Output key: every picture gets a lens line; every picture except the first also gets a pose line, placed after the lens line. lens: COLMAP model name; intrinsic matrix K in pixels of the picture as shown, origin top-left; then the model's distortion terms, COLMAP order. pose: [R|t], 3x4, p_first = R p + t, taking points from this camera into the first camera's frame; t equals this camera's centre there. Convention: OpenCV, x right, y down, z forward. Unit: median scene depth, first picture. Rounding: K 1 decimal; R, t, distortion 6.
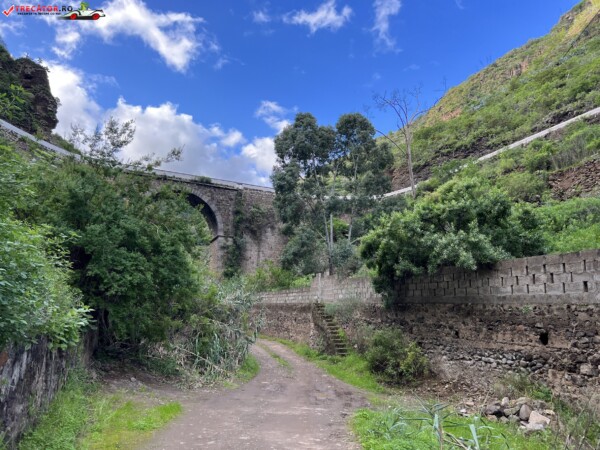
lens RADIAL K [[449.6, 0, 303.7], [0, 449.6, 233.5], [0, 0, 1]] dist [0.064329, -0.105007]
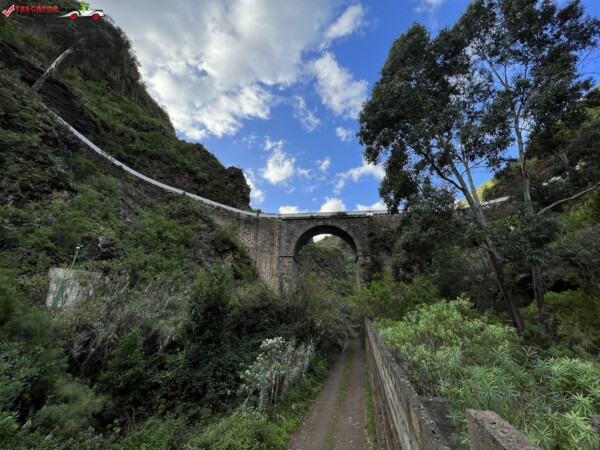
lens RADIAL K [[239.0, 0, 300.0], [0, 239.0, 225.7], [0, 0, 1]] dist [0.000268, -0.000001]
pose [[0.851750, -0.193596, -0.486870, 0.005301], [0.111672, 0.974959, -0.192312, 0.031561], [0.511909, 0.109432, 0.852041, 0.366358]]
